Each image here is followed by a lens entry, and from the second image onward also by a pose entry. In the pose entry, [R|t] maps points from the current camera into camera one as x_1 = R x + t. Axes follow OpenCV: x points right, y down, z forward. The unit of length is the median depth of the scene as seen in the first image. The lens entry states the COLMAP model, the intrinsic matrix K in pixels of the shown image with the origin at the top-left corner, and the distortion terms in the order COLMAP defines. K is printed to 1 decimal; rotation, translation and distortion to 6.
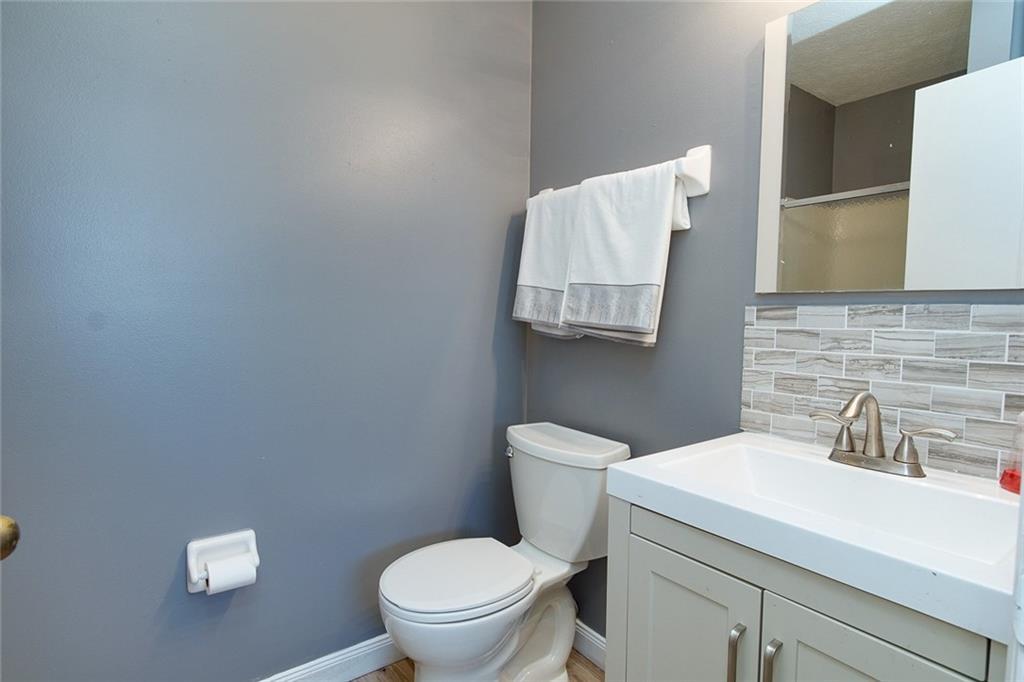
lens RADIAL K [[533.4, 0, 512.1], [0, 533.4, 340.3], [0, 0, 1]] dist [0.001809, 0.000057]
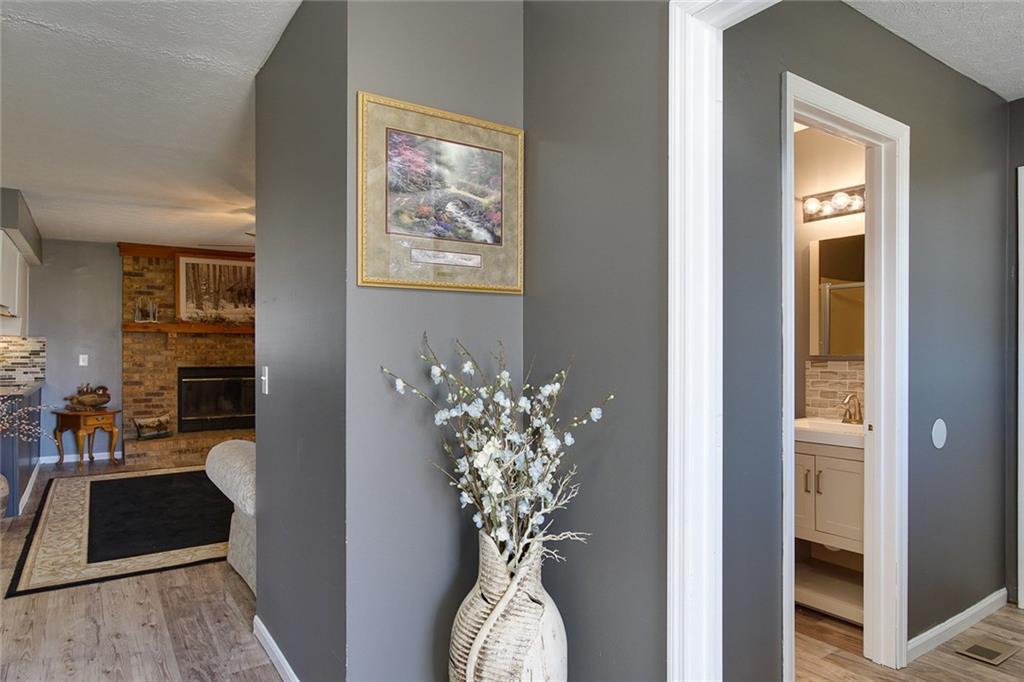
lens RADIAL K [[617.3, 0, 512.2], [0, 617.3, 347.4], [0, 0, 1]] dist [-0.003972, -0.000386]
pose [[0.999302, -0.015541, -0.033959, -0.759869], [0.013578, 0.998265, -0.057292, 0.011709], [0.034790, 0.056791, 0.997780, -1.756886]]
